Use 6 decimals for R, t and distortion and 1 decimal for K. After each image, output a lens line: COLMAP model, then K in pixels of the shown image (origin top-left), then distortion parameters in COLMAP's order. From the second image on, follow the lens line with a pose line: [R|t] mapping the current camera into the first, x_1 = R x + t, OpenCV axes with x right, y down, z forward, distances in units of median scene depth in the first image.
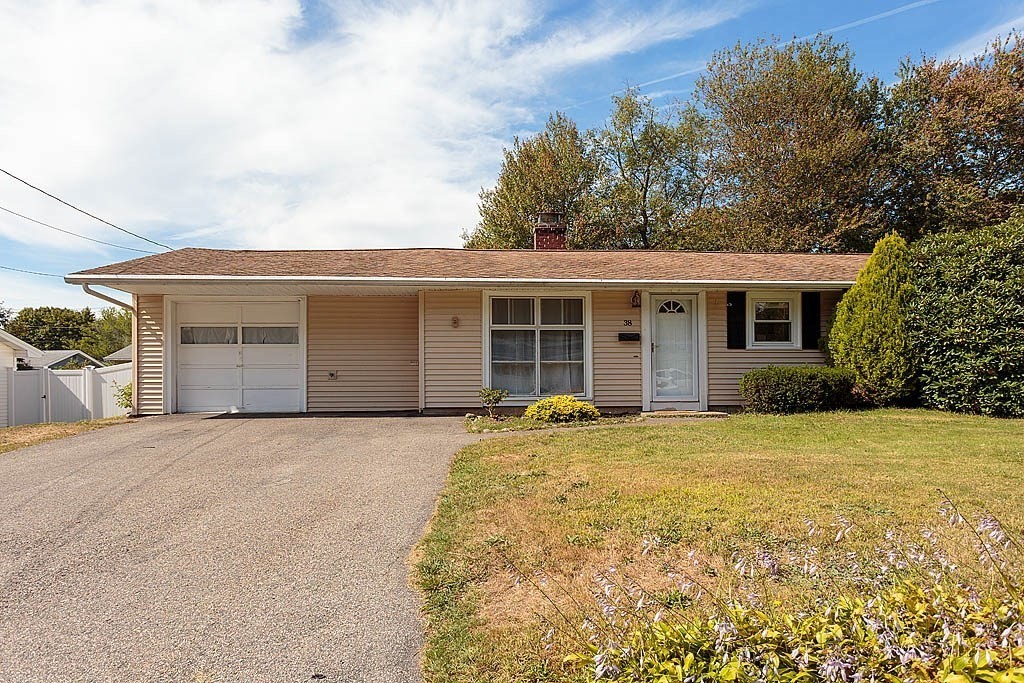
lens RADIAL K [[617.1, 0, 512.1], [0, 617.1, 341.6], [0, 0, 1]] dist [0.003184, -0.000059]
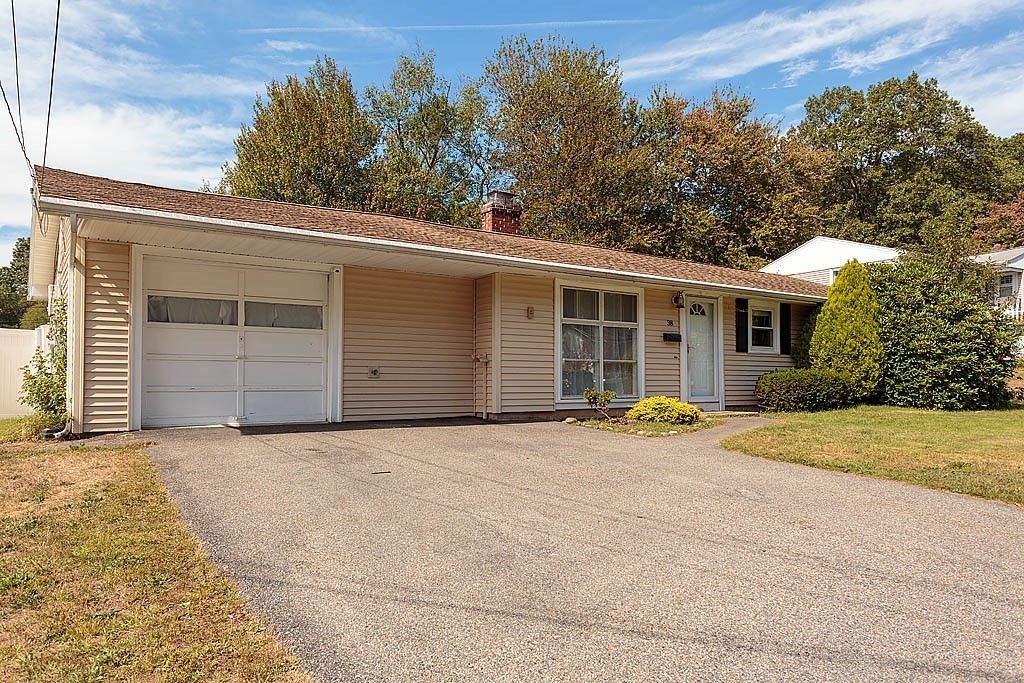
lens RADIAL K [[720.5, 0, 512.3], [0, 720.5, 344.4], [0, 0, 1]] dist [0.019978, 0.007133]
pose [[0.845269, 0.032775, 0.533335, -0.635877], [-0.035787, 0.999348, -0.004695, 0.017962], [-0.533142, -0.015118, 0.845891, 0.158511]]
